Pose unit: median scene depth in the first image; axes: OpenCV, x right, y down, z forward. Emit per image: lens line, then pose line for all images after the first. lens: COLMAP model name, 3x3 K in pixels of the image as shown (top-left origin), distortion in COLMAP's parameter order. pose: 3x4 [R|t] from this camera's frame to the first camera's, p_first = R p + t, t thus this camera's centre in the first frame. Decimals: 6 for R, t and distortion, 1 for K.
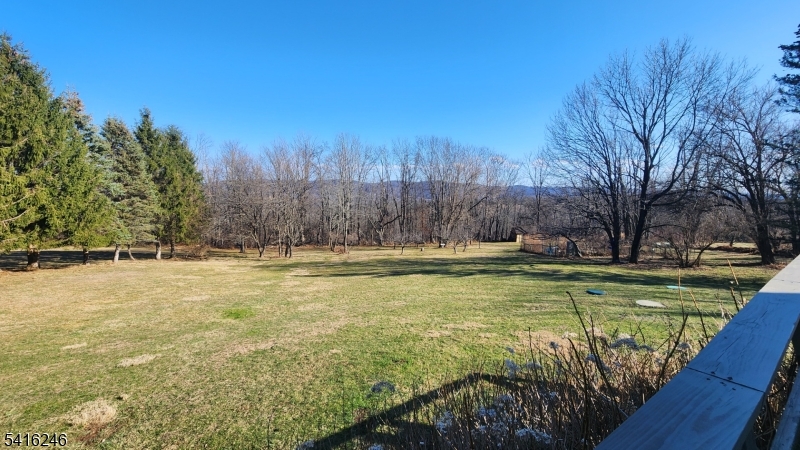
lens RADIAL K [[330.4, 0, 394.4], [0, 330.4, 227.4], [0, 0, 1]] dist [0.005809, -0.001078]
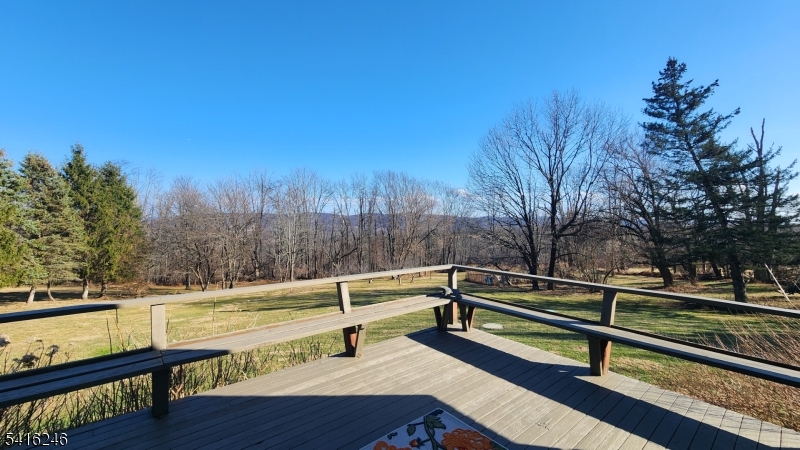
lens RADIAL K [[330.4, 0, 394.8], [0, 330.4, 231.8], [0, 0, 1]] dist [0.005809, -0.001078]
pose [[0.996945, -0.013261, 0.076978, 0.098059], [0.019615, 0.996408, -0.082380, 0.000232], [-0.075609, 0.083639, 0.993624, -0.029537]]
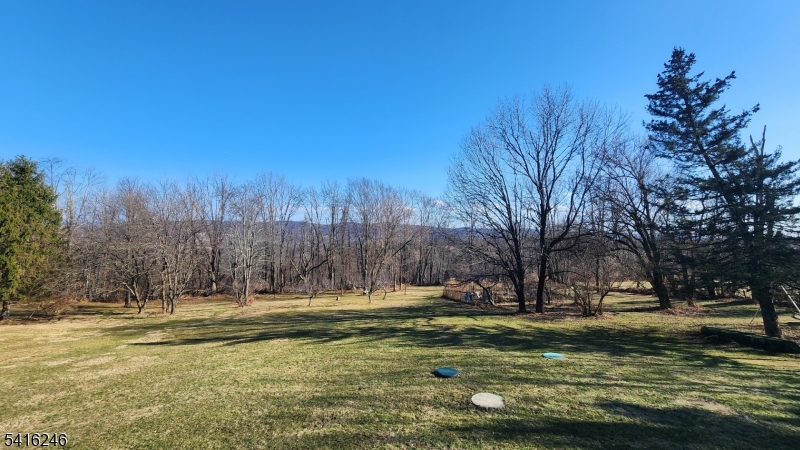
lens RADIAL K [[330.4, 0, 393.7], [0, 330.4, 229.9], [0, 0, 1]] dist [0.005809, -0.001078]
pose [[0.990193, 0.001527, 0.139695, 0.129067], [0.014918, 0.993067, -0.116597, -0.013641], [-0.138905, 0.117537, 0.983306, 0.078827]]
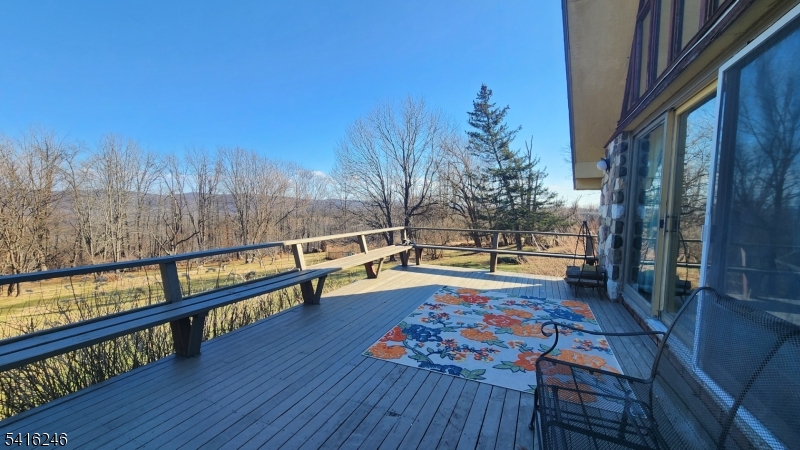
lens RADIAL K [[330.4, 0, 397.5], [0, 330.4, 225.4], [0, 0, 1]] dist [0.005809, -0.001078]
pose [[0.855232, -0.033777, 0.517144, 0.027611], [0.057758, 0.997869, -0.030344, 0.007899], [-0.515017, 0.055820, 0.855360, -0.067804]]
